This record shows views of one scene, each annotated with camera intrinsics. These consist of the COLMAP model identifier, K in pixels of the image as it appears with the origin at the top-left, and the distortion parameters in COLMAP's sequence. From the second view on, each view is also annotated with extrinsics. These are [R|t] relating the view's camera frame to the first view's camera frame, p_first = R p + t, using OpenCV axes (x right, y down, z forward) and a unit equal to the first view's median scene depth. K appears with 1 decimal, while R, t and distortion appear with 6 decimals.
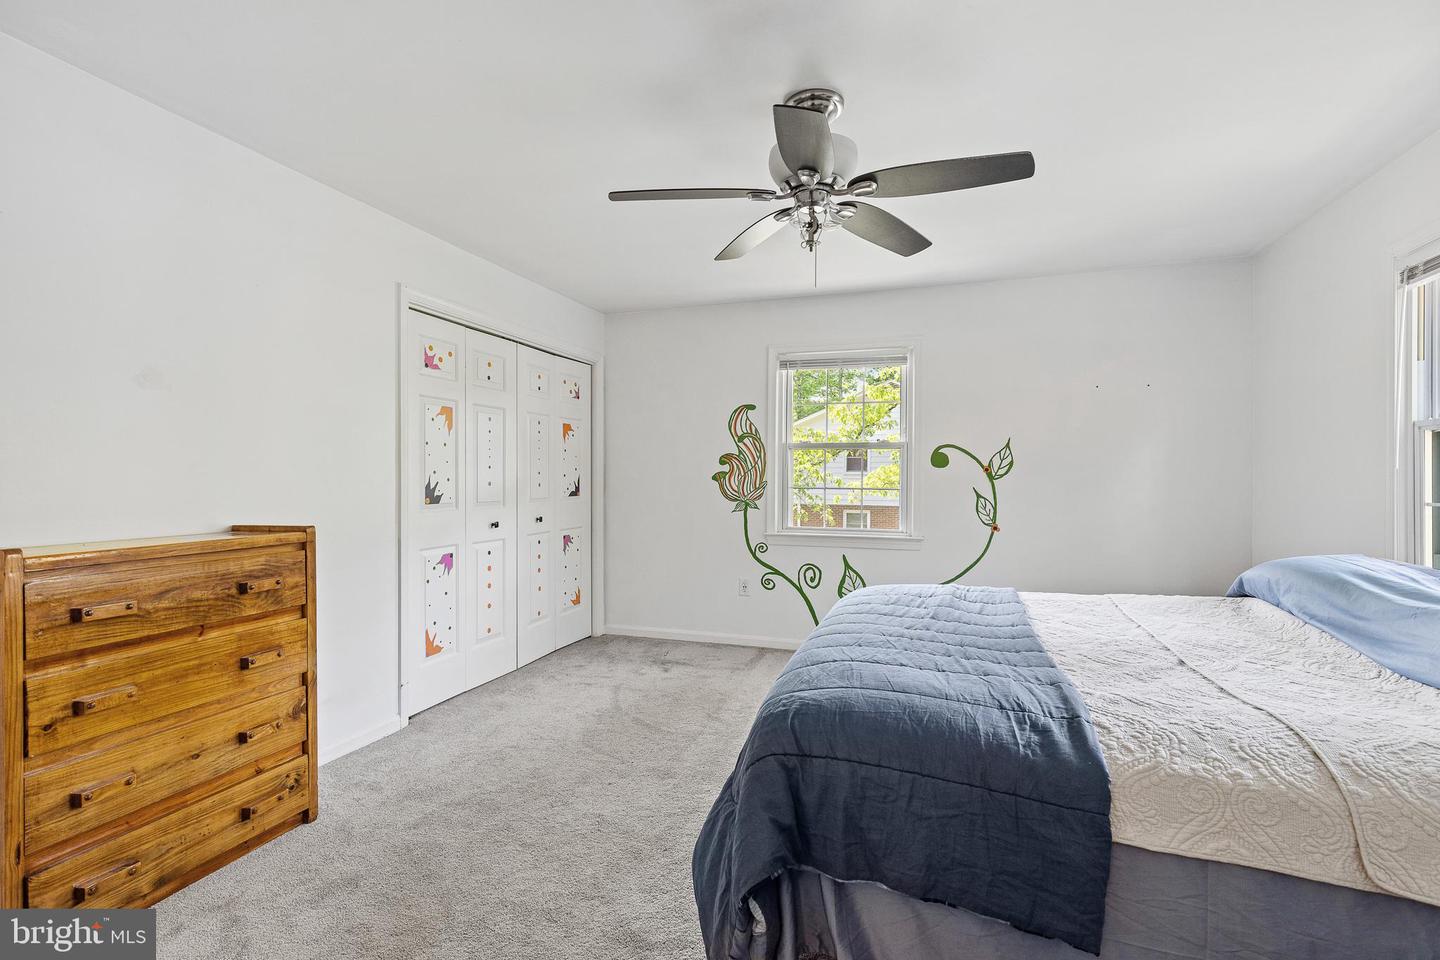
lens RADIAL K [[657.6, 0, 706.4], [0, 657.6, 483.3], [0, 0, 1]] dist [0.001621, 0.000200]
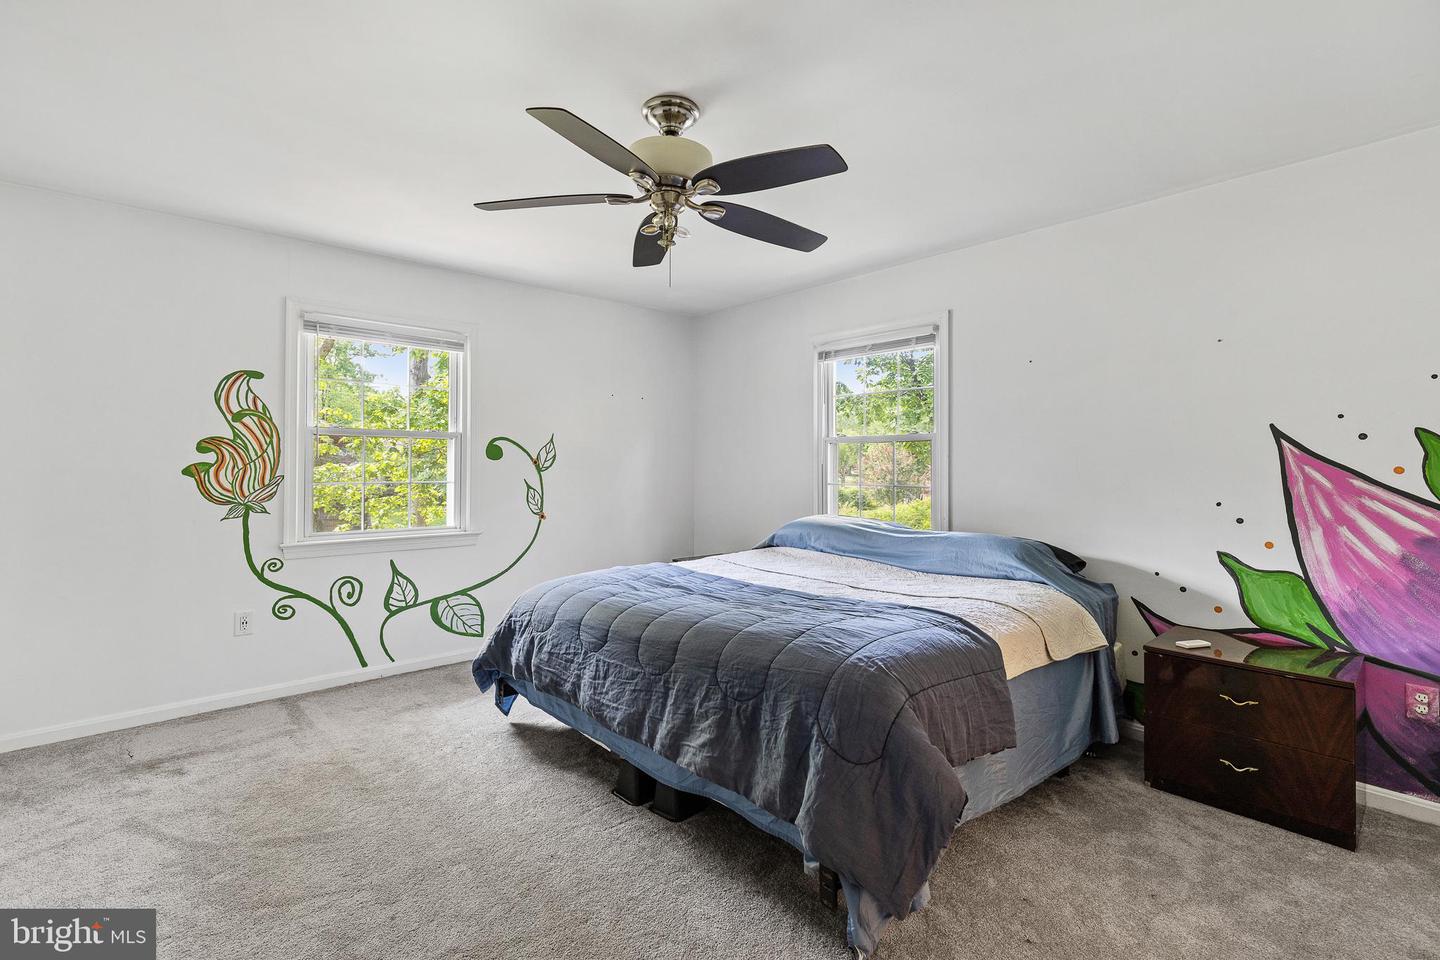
lens RADIAL K [[657.6, 0, 707.1], [0, 657.6, 467.1], [0, 0, 1]] dist [0.001621, 0.000200]
pose [[0.496616, -0.002304, 0.867967, -0.328170], [0.009391, 0.999952, -0.002719, -0.006654], [-0.867919, 0.009501, 0.496614, 0.207754]]
